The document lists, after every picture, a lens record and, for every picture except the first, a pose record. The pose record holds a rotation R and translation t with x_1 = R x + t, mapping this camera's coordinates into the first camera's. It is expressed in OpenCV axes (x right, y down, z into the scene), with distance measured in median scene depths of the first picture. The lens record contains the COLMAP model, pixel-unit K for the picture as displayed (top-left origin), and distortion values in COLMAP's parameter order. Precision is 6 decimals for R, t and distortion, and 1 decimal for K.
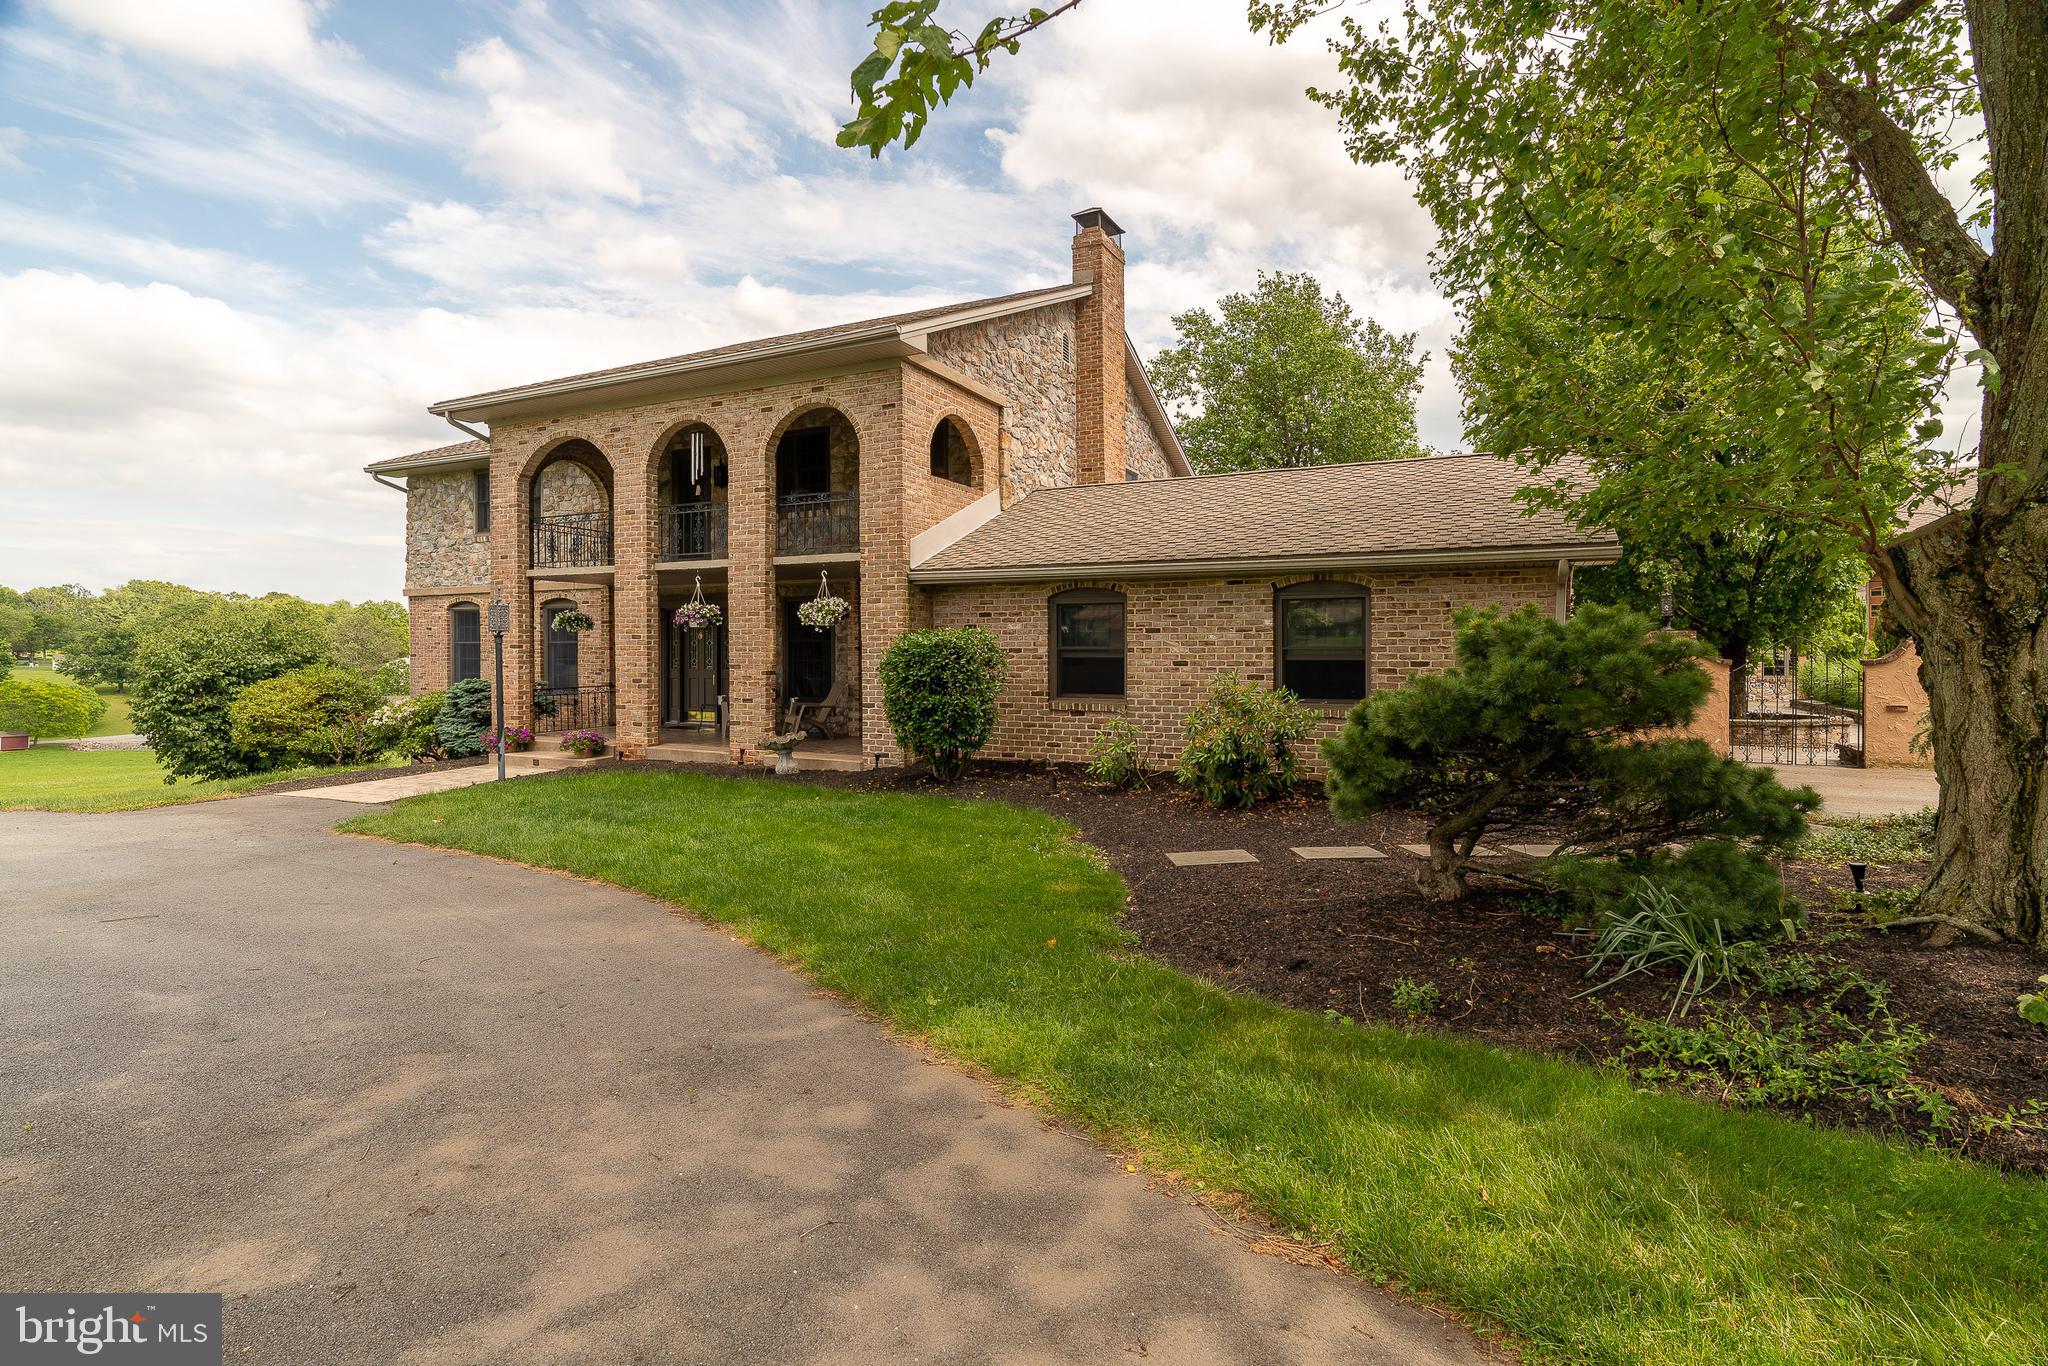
lens RADIAL K [[997.6, 0, 1018.9], [0, 997.6, 652.3], [0, 0, 1]] dist [-0.002360, -0.000270]
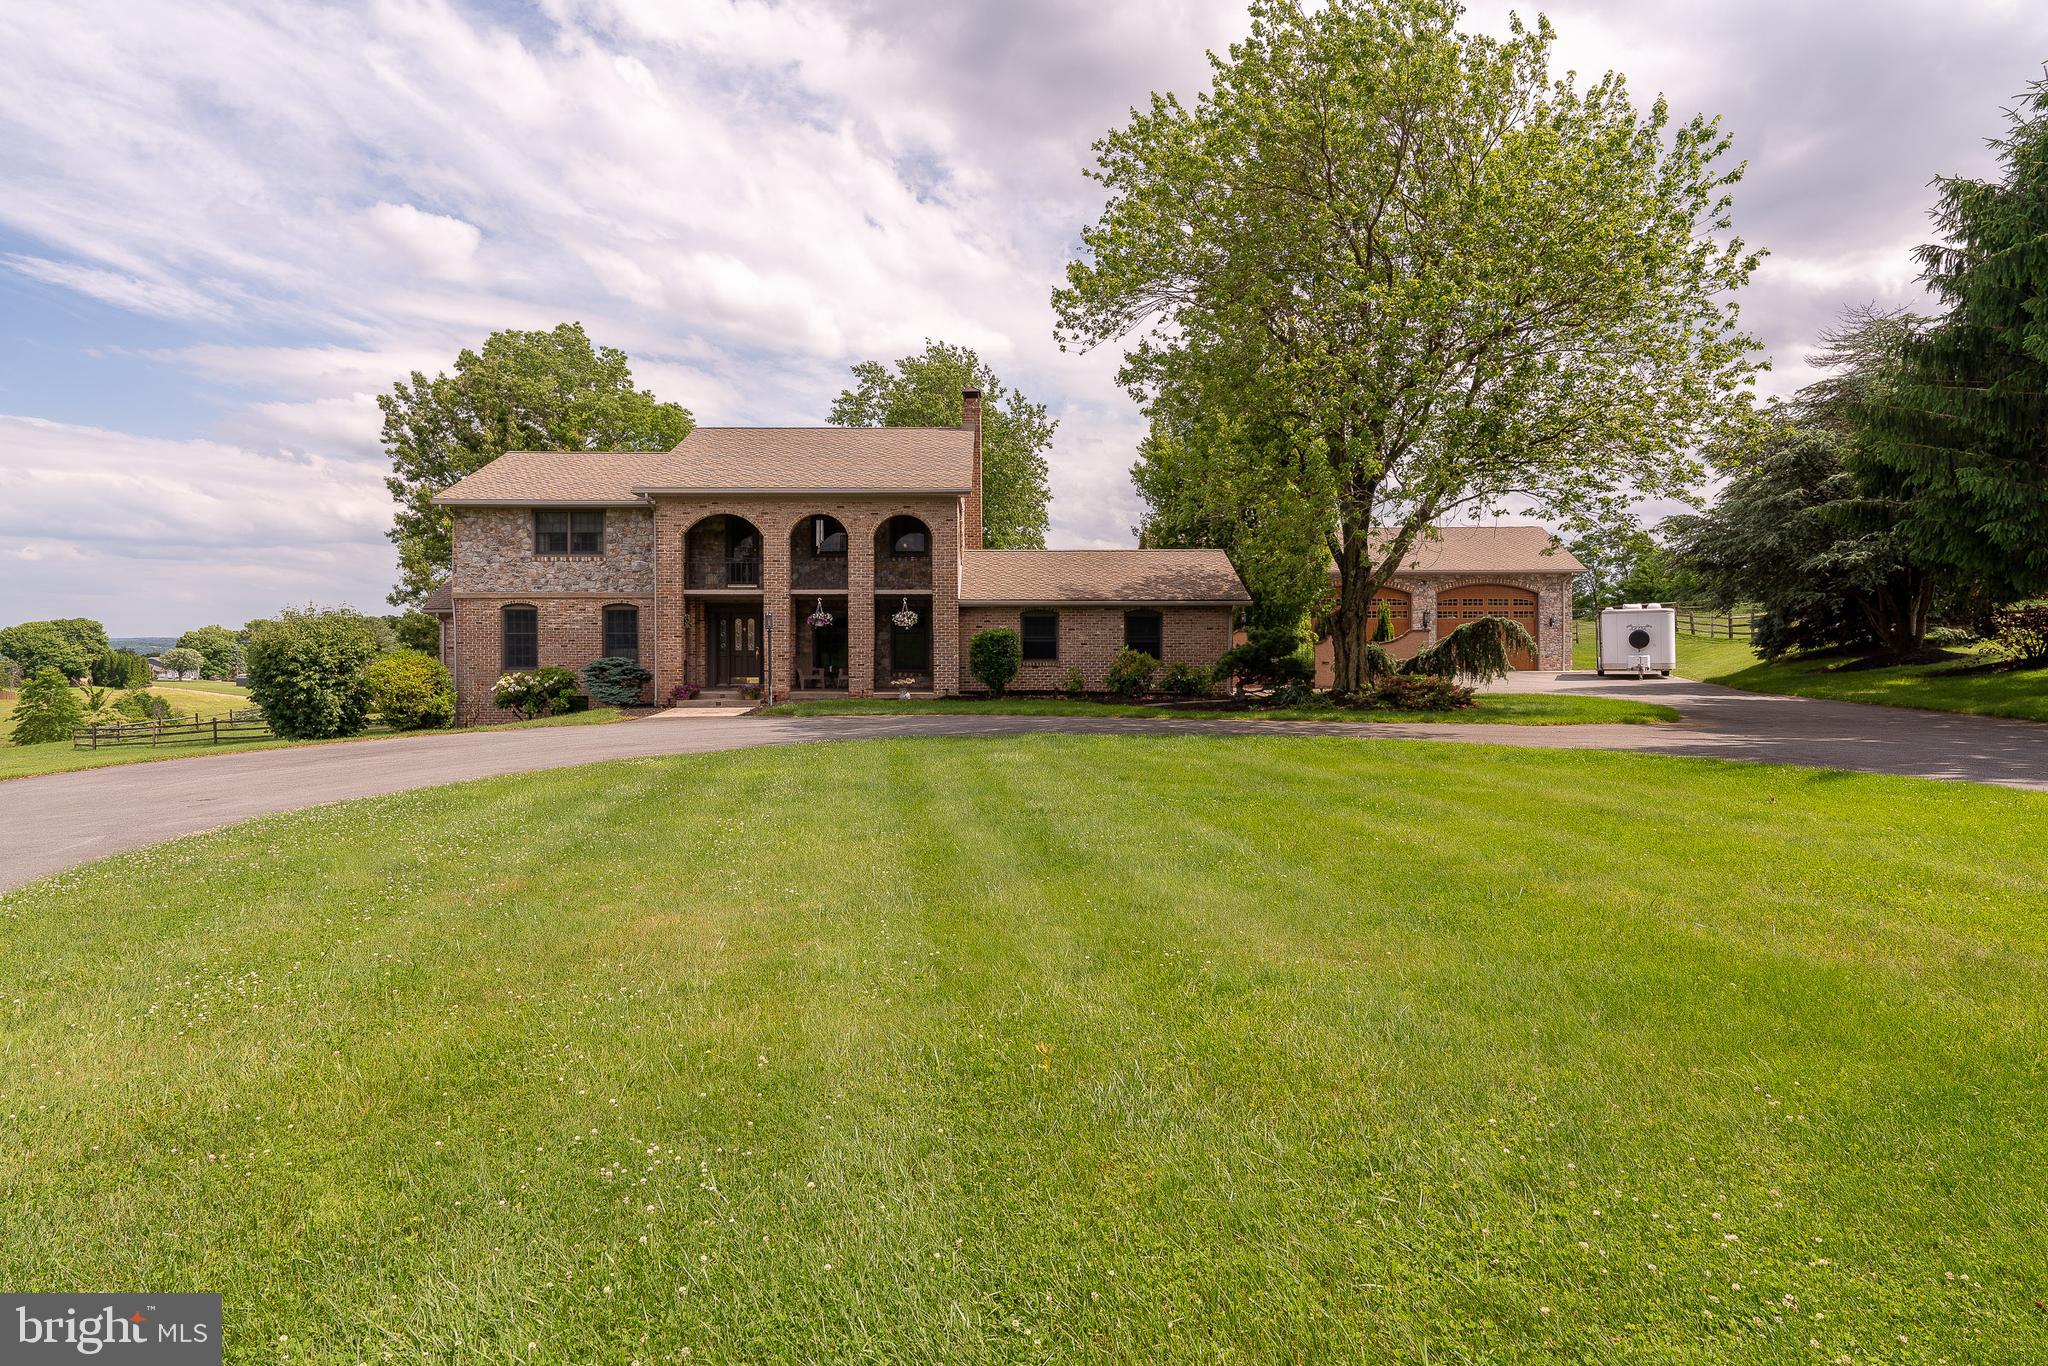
lens RADIAL K [[1194.6, 0, 1016.8], [0, 1194.6, 642.5], [0, 0, 1]] dist [-0.001803, 0.001129]
pose [[0.885536, -0.002852, 0.464561, -1.046921], [0.002289, 0.999996, 0.001776, 0.002180], [-0.464564, -0.000510, 0.885539, -1.135052]]
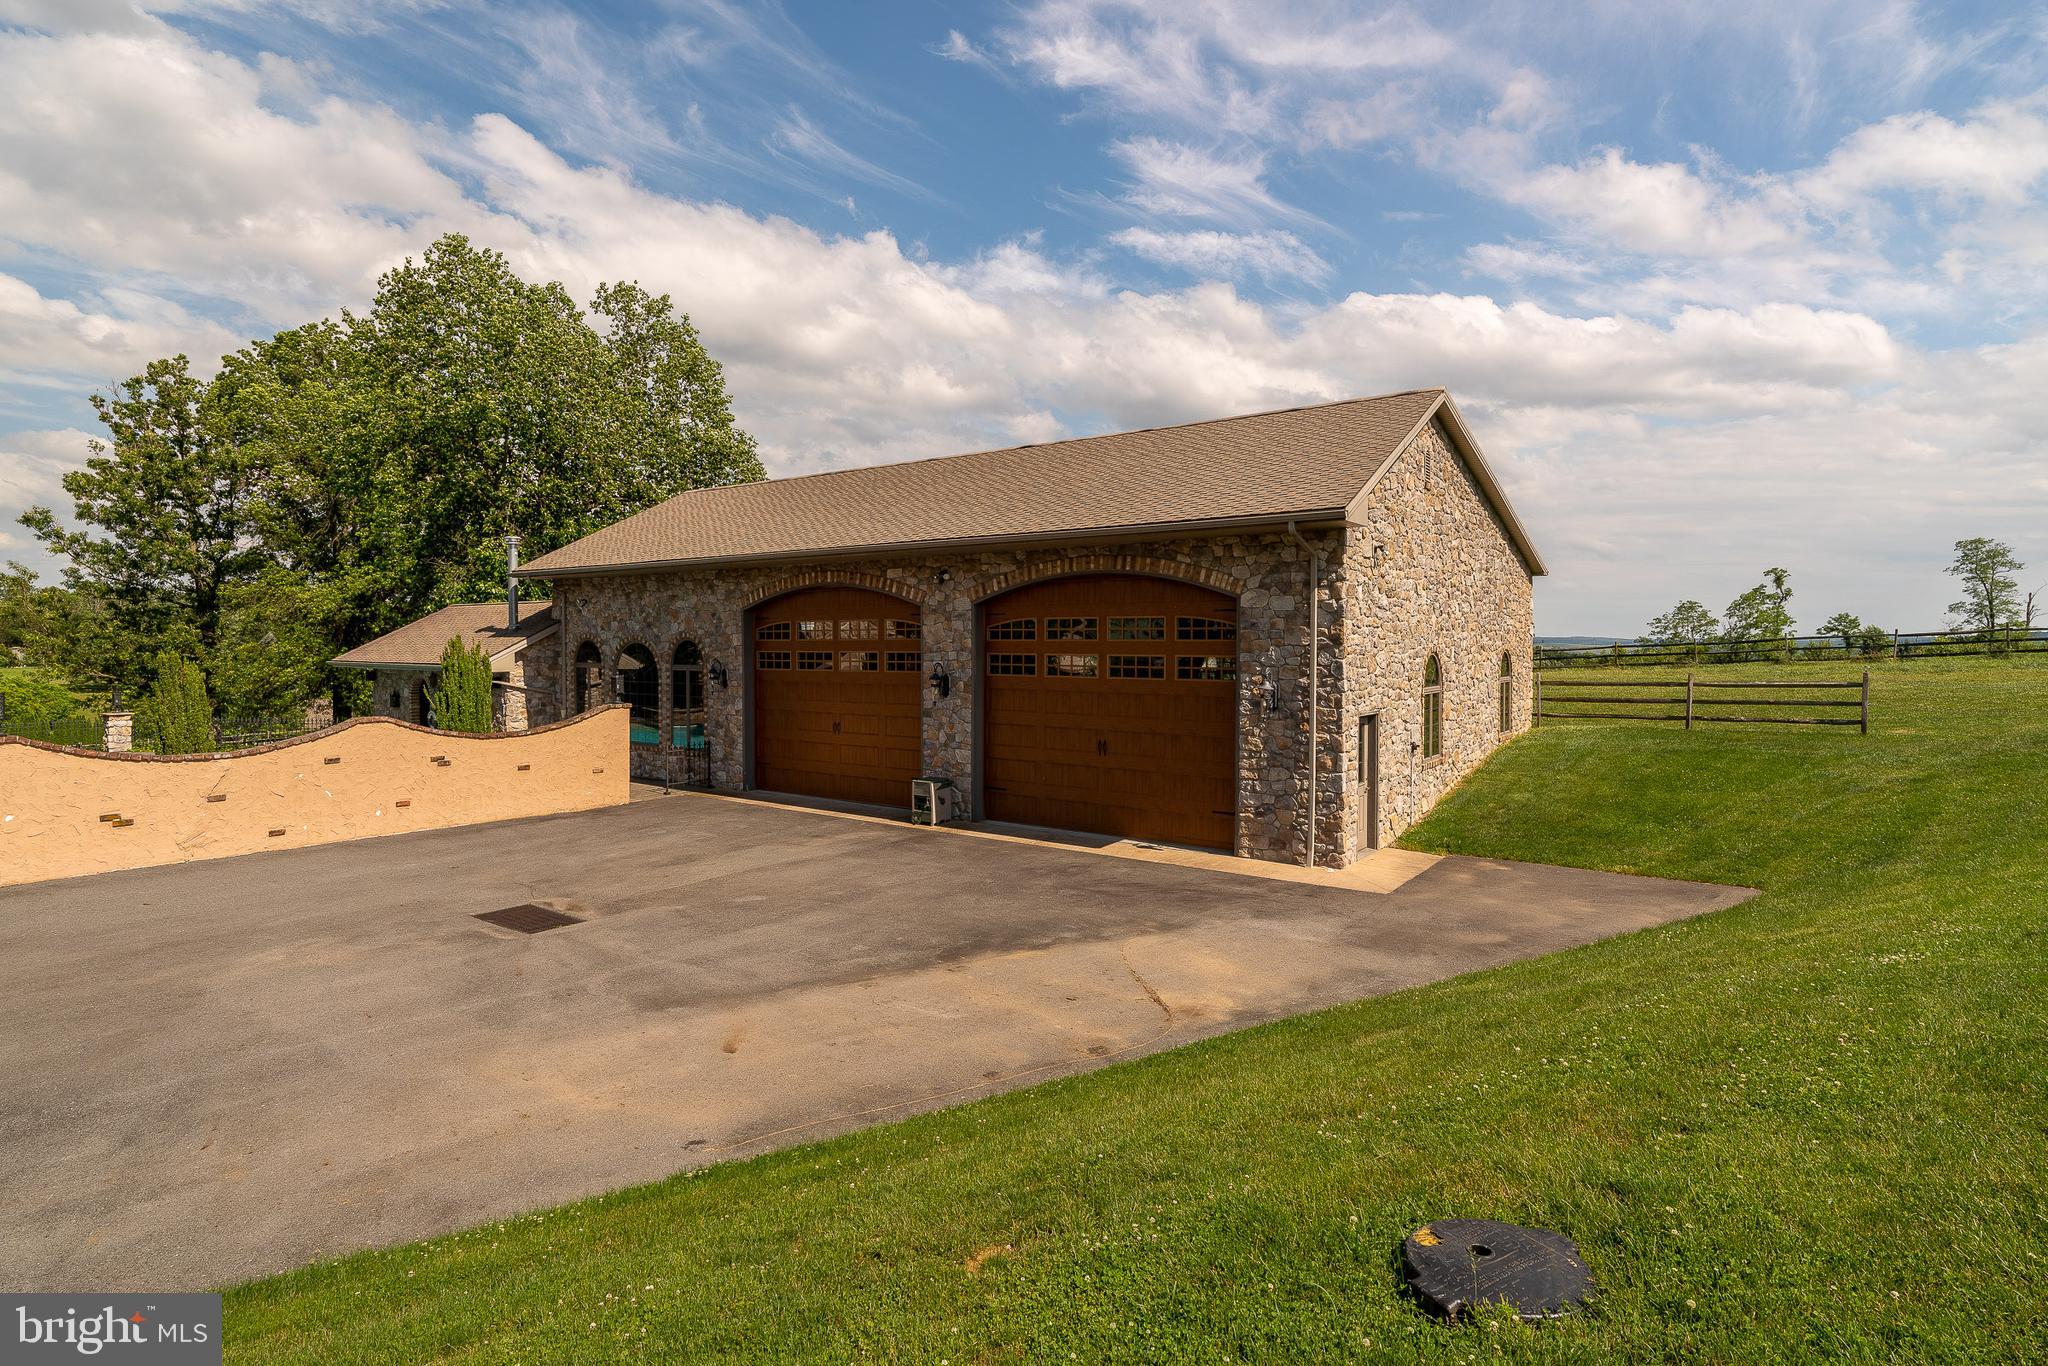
lens RADIAL K [[1054.4, 0, 1006.1], [0, 1054.4, 667.8], [0, 0, 1]] dist [-0.003151, 0.000503]
pose [[0.989725, 0.005468, -0.142880, 2.432855], [-0.002364, 0.999758, 0.021891, -0.109674], [0.142965, -0.021328, 0.989498, 0.583911]]
